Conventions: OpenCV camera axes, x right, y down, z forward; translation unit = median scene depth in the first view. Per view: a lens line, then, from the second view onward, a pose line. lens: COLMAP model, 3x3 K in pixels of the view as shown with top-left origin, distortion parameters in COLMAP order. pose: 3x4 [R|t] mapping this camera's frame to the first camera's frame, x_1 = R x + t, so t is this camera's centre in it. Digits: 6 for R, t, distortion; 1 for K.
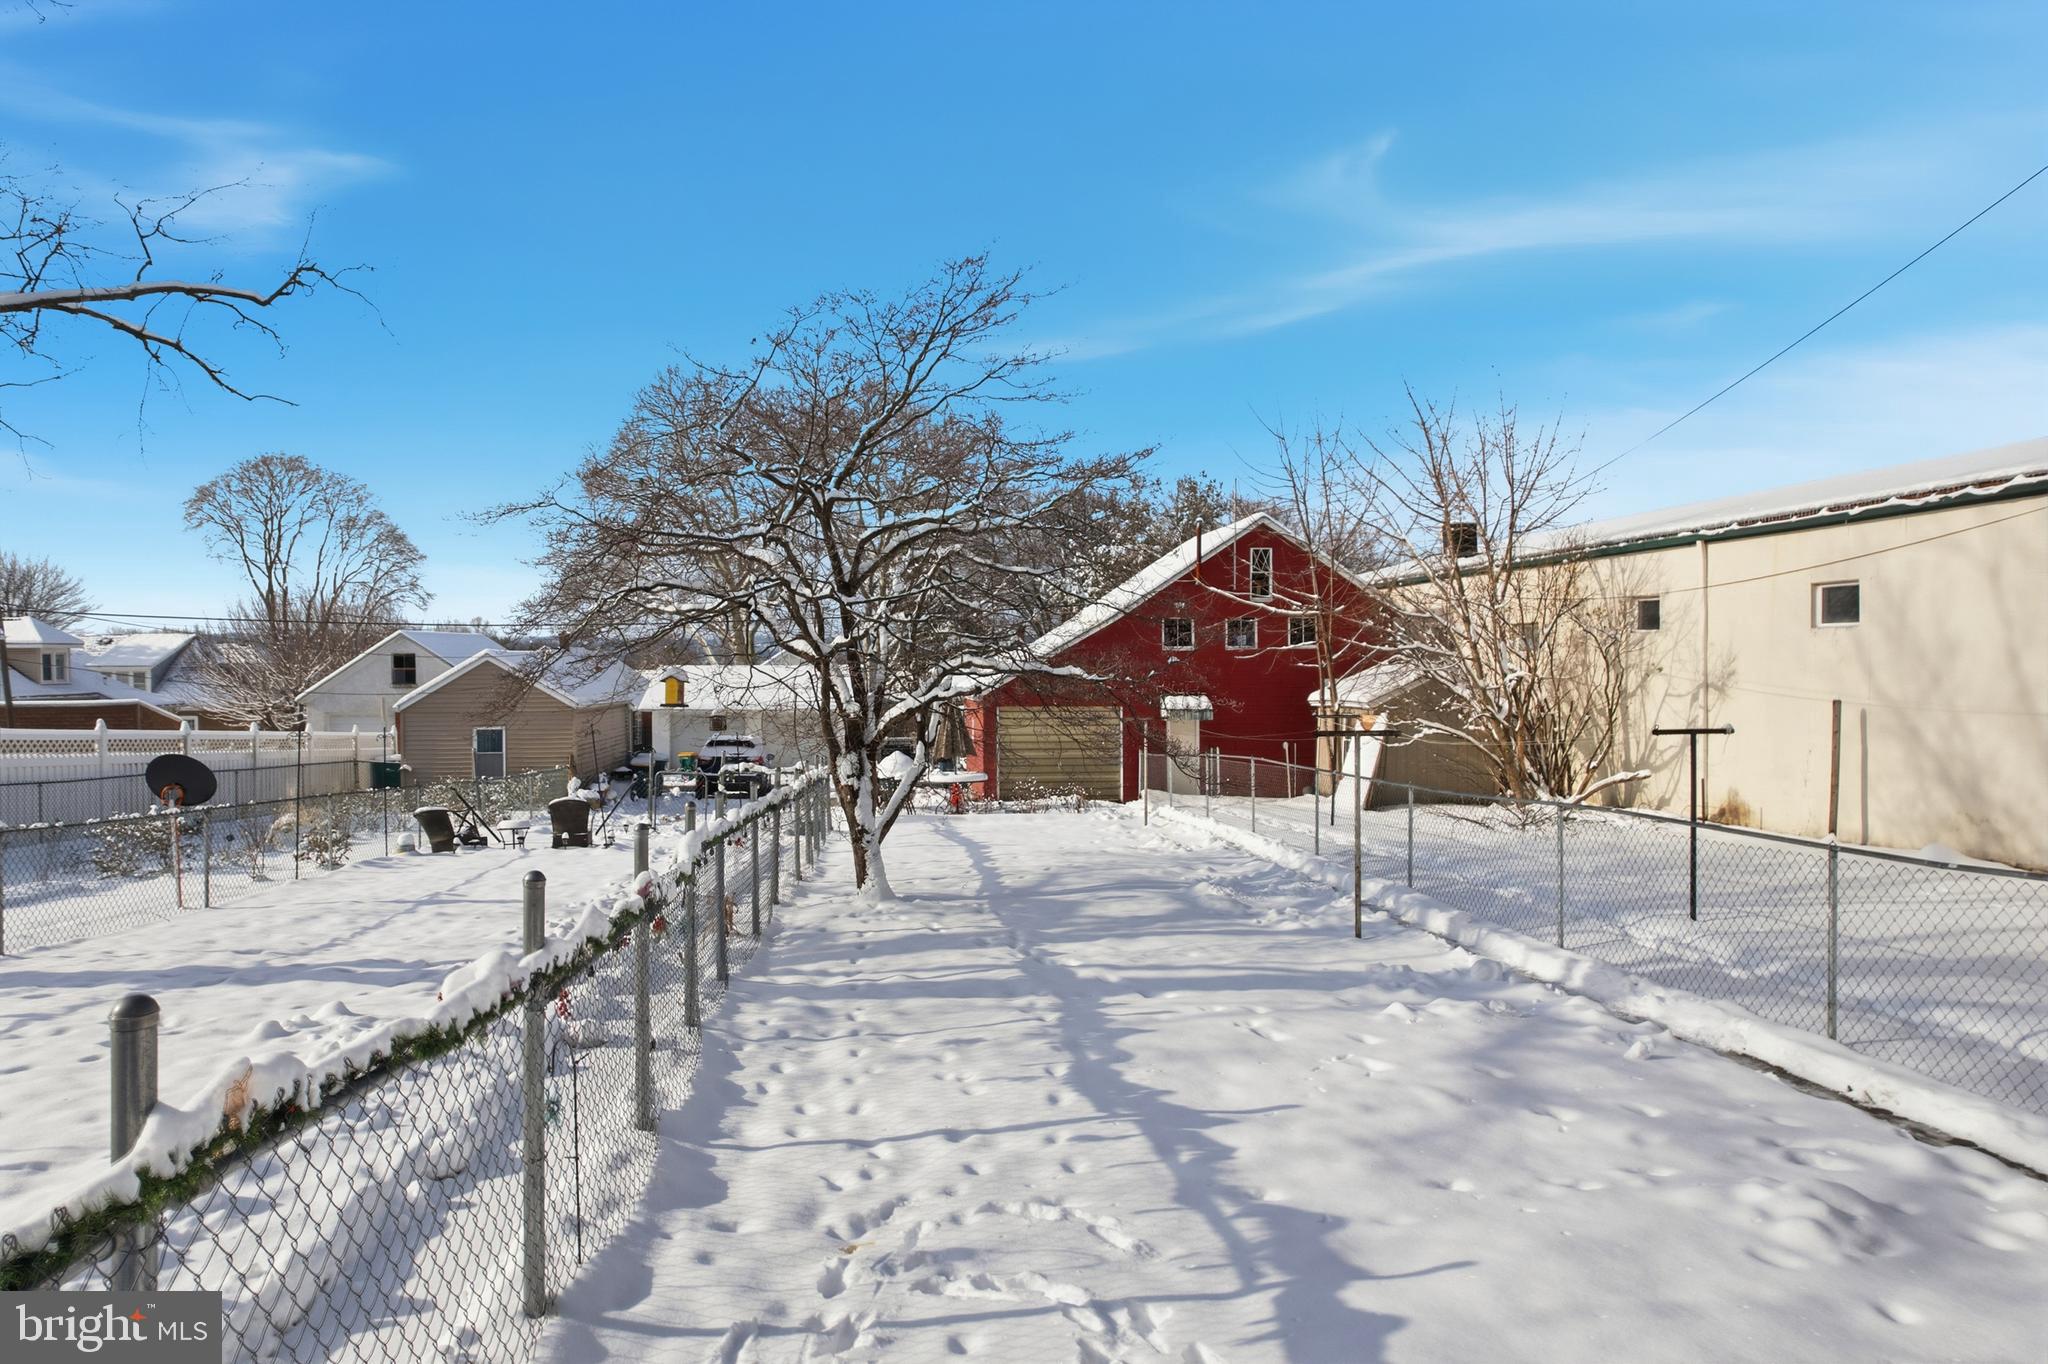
lens RADIAL K [[1307.6, 0, 1030.1], [0, 1307.6, 681.9], [0, 0, 1]] dist [-0.069093, 0.056918]
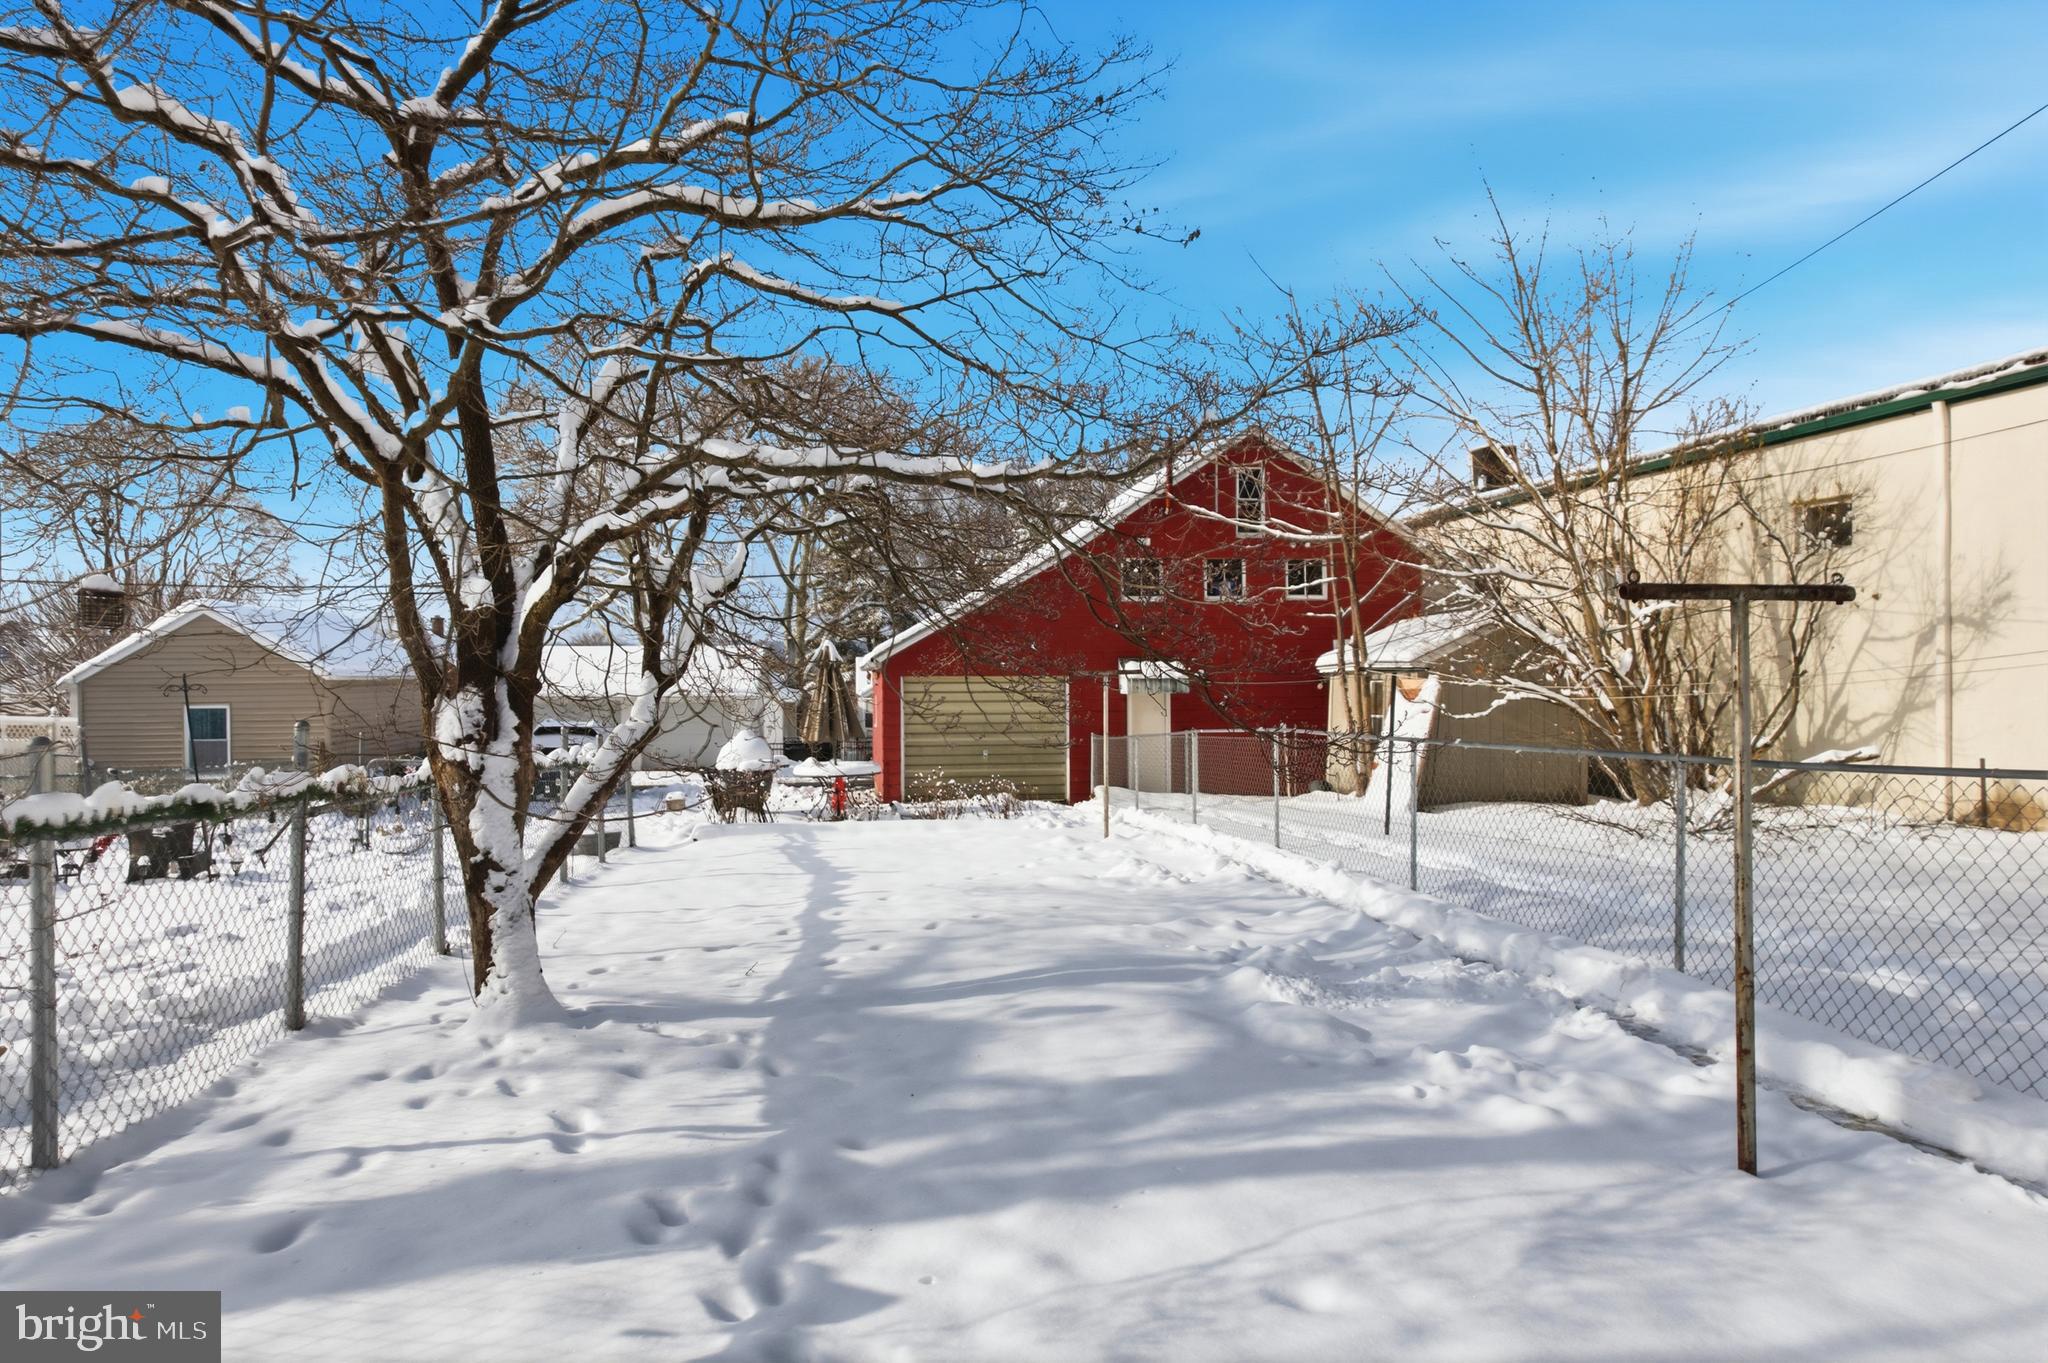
lens RADIAL K [[1307.6, 0, 1023.1], [0, 1307.6, 679.9], [0, 0, 1]] dist [-0.069093, 0.056918]
pose [[0.999315, -0.003433, 0.036856, 0.021150], [0.003610, 0.999982, -0.004738, 0.030965], [-0.036839, 0.004868, 0.999309, 0.316847]]
